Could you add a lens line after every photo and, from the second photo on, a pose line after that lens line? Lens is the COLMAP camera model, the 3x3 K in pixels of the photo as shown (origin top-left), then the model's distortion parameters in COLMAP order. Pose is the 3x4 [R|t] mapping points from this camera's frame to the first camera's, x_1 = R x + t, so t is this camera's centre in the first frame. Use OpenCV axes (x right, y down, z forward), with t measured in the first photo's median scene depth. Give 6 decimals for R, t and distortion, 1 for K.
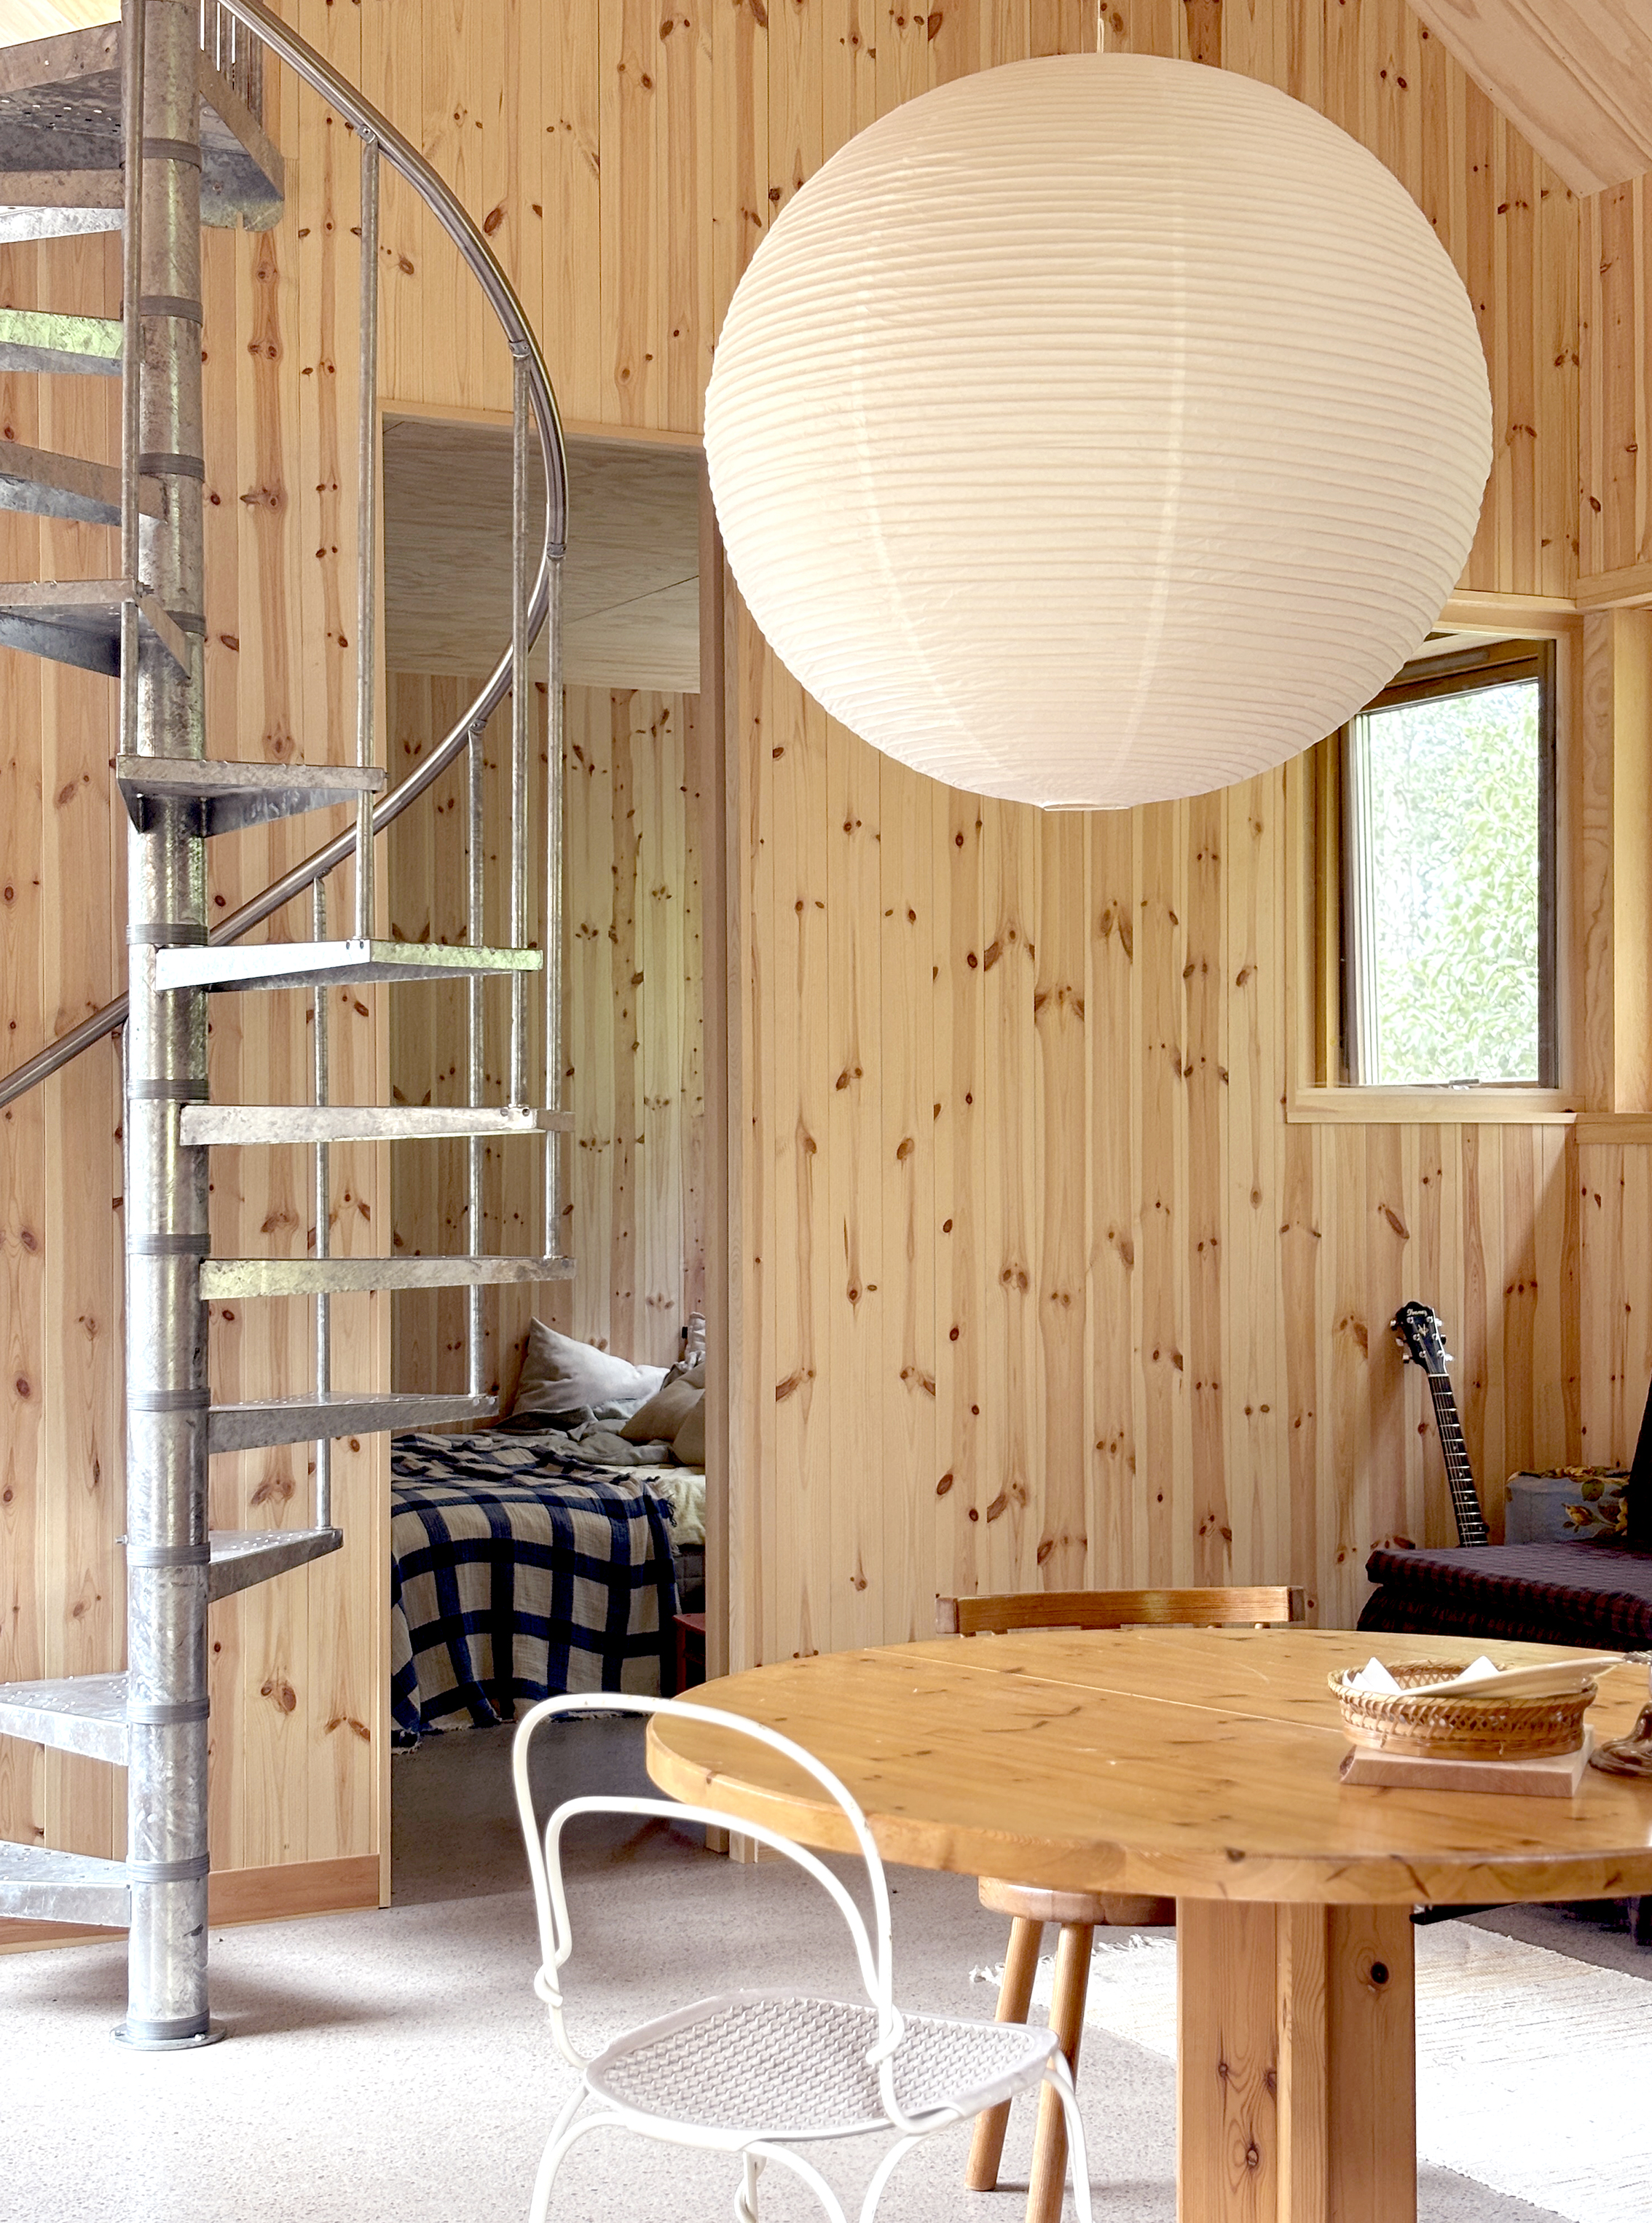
lens RADIAL K [[3375.4, 0, 836.0], [0, 3375.4, 1126.7], [0, 0, 1]] dist [0.195379, 0.000000]
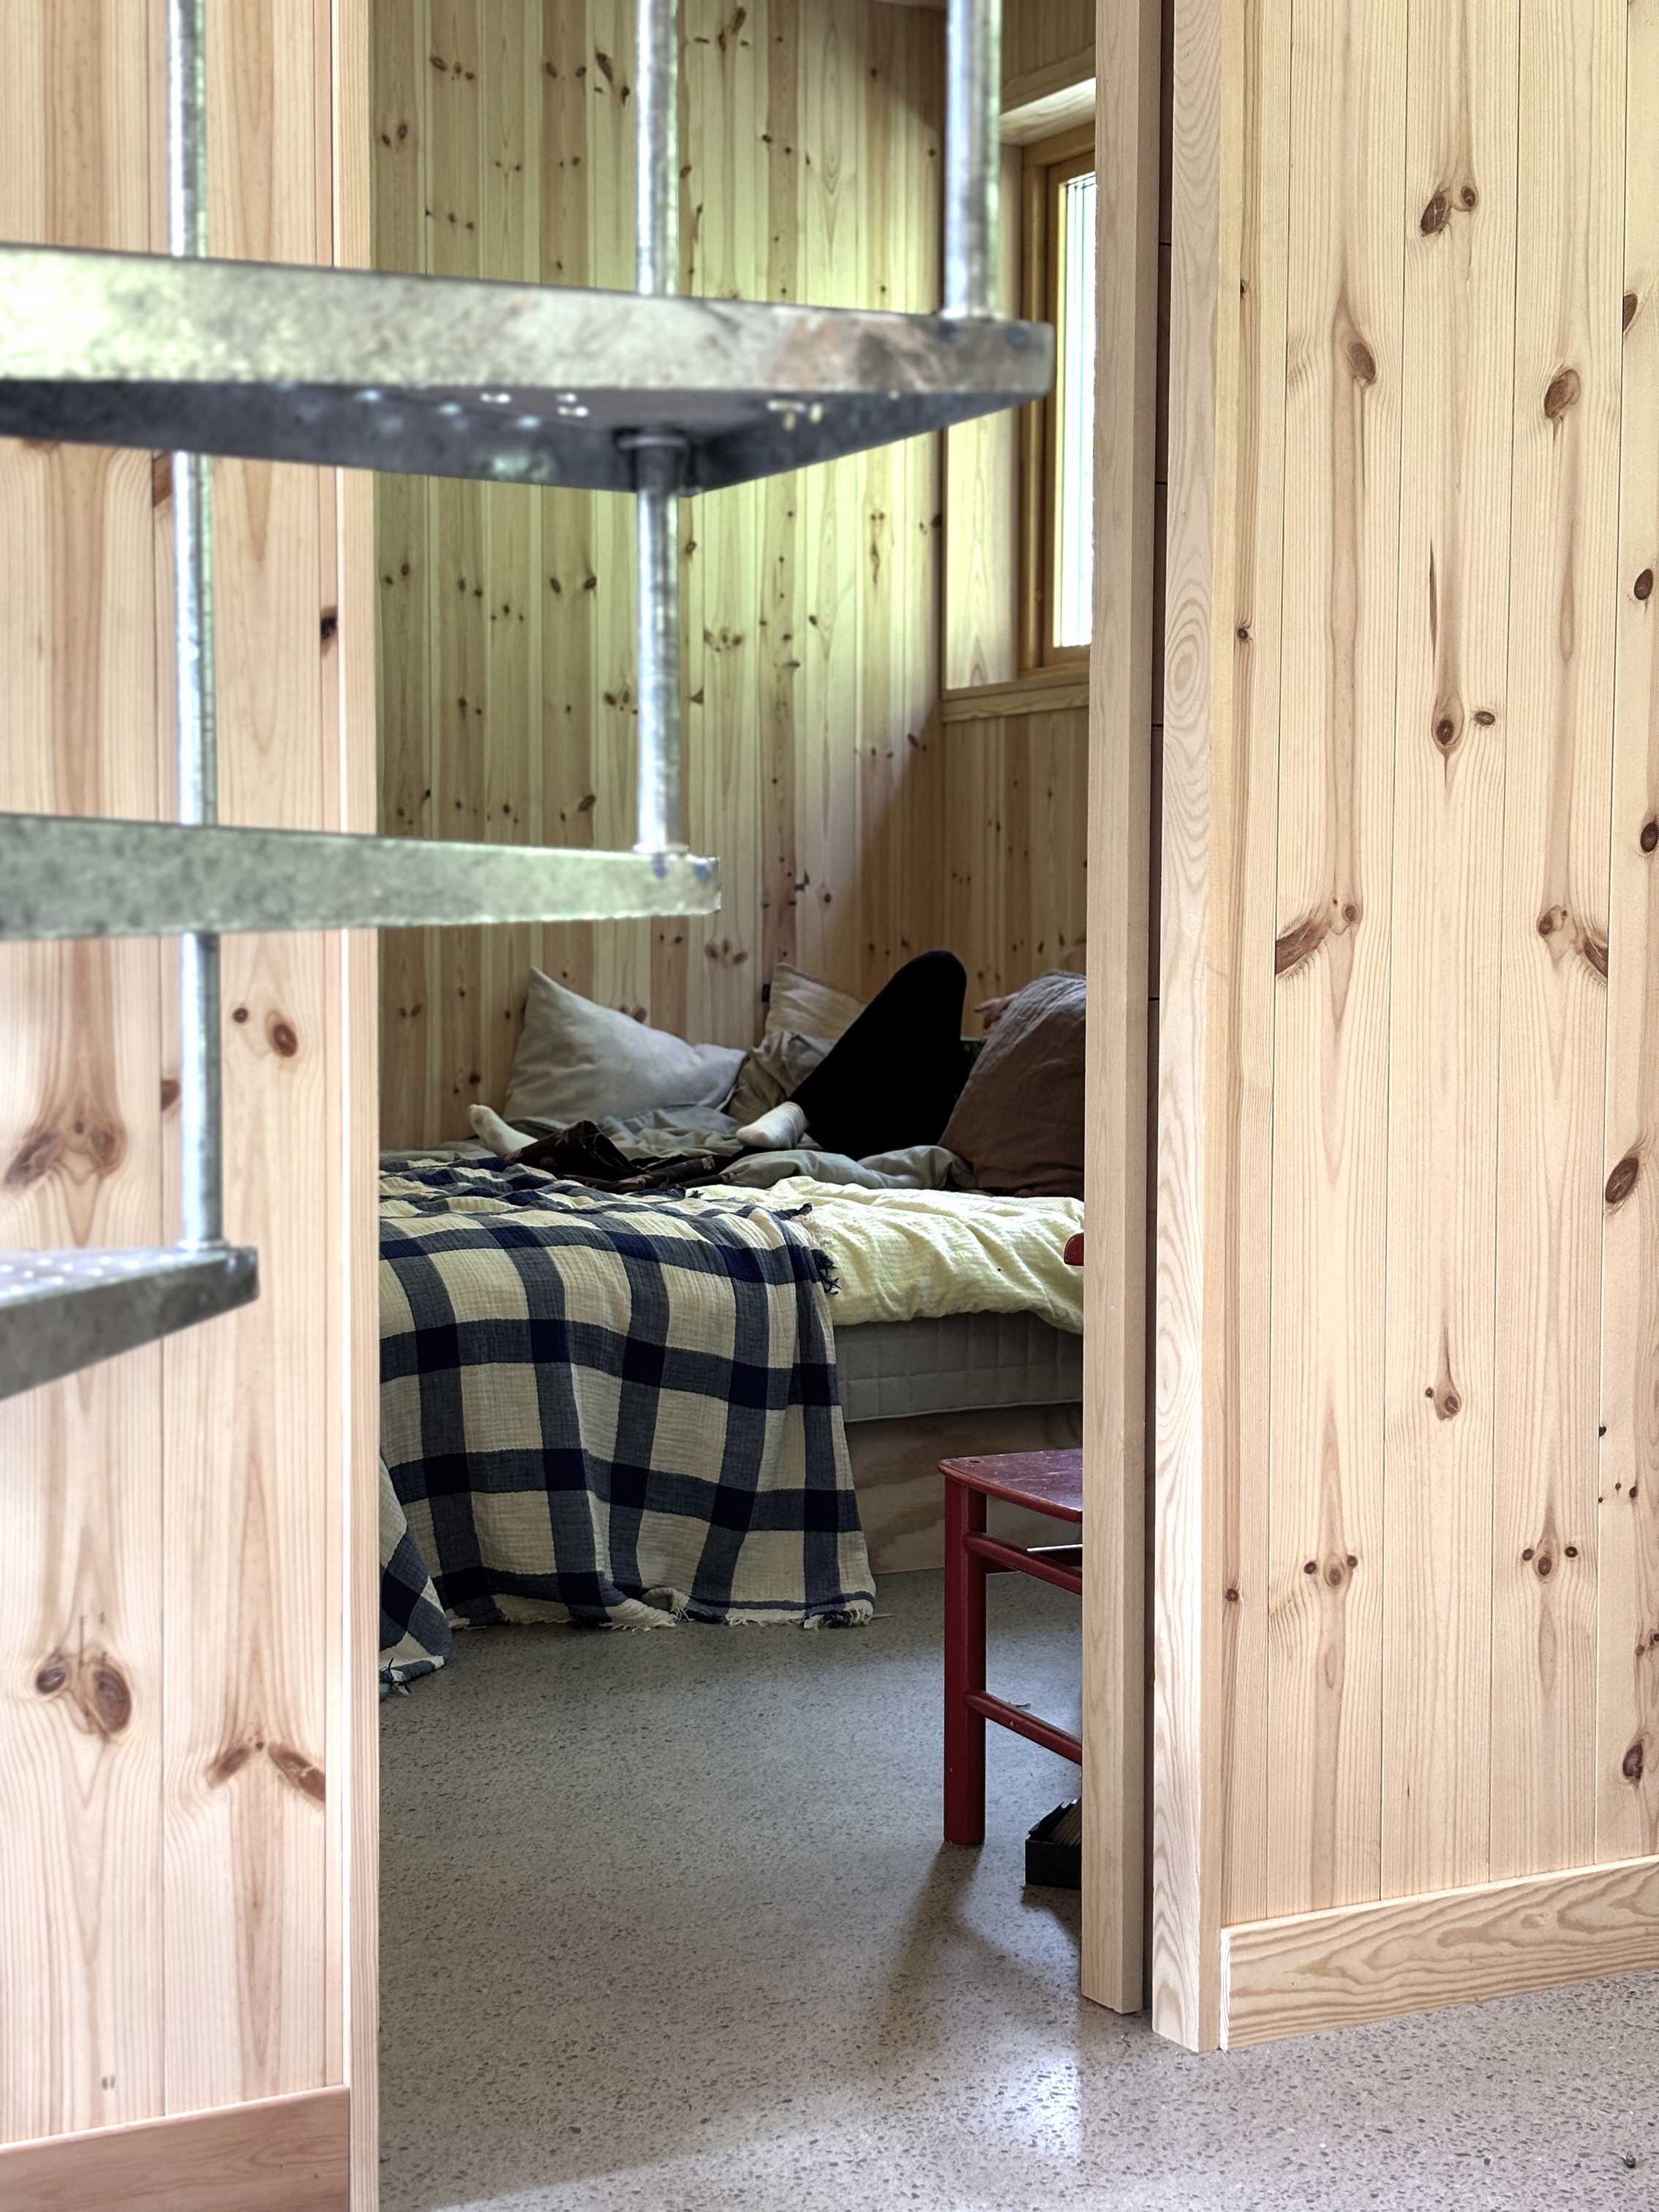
lens RADIAL K [[3387.5, 0, 820.2], [0, 3387.5, 1098.9], [0, 0, 1]] dist [0.115426, 0.000000]
pose [[0.999516, 0.006771, 0.030352, -0.086156], [-0.008332, 0.998633, 0.051598, 0.074461], [-0.029961, -0.051826, 0.998207, 0.571245]]
